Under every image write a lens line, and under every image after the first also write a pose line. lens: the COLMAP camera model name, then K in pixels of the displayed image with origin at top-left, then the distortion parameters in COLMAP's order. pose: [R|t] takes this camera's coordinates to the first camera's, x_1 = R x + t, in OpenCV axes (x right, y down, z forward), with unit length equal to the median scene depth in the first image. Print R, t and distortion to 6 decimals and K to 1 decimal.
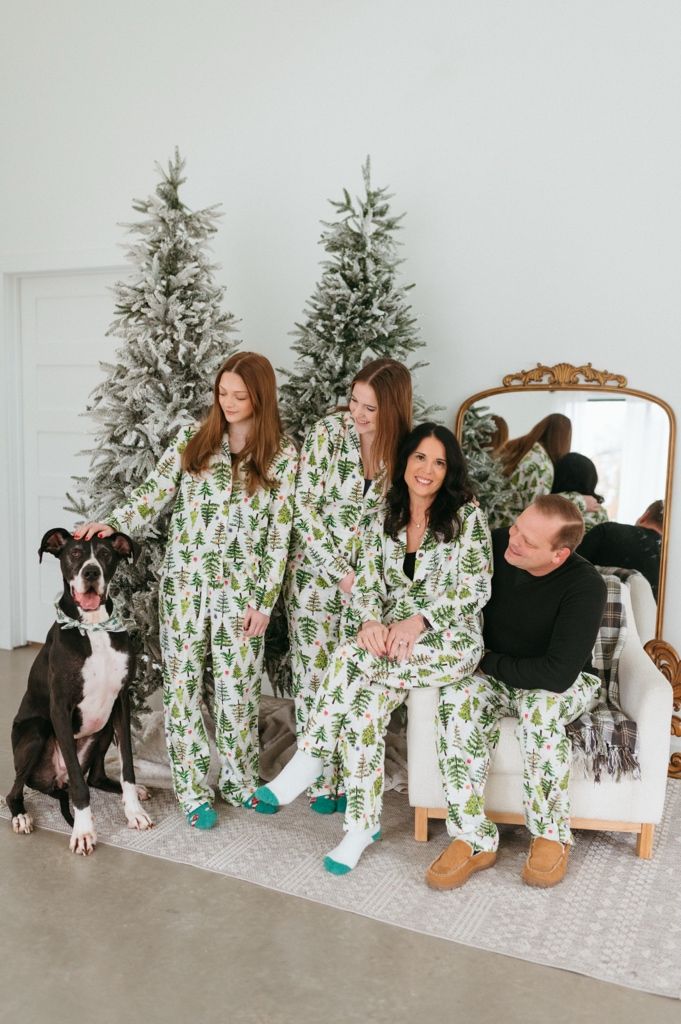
lens RADIAL K [[917.4, 0, 344.5], [0, 917.4, 526.6], [0, 0, 1]] dist [-0.004002, 0.001468]
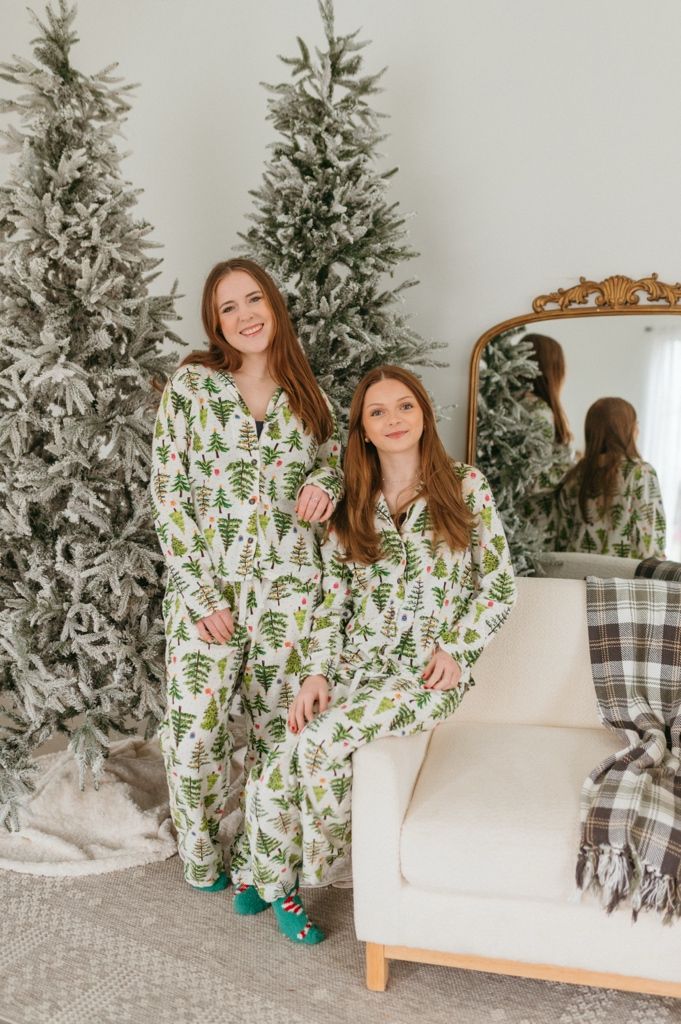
lens RADIAL K [[944.1, 0, 343.6], [0, 944.1, 519.1], [0, 0, 1]] dist [-0.006337, 0.027721]
pose [[0.994475, -0.008406, -0.104638, 0.114017], [0.012605, 0.999139, 0.039530, -0.025738], [0.104216, -0.040630, 0.993724, 0.276357]]
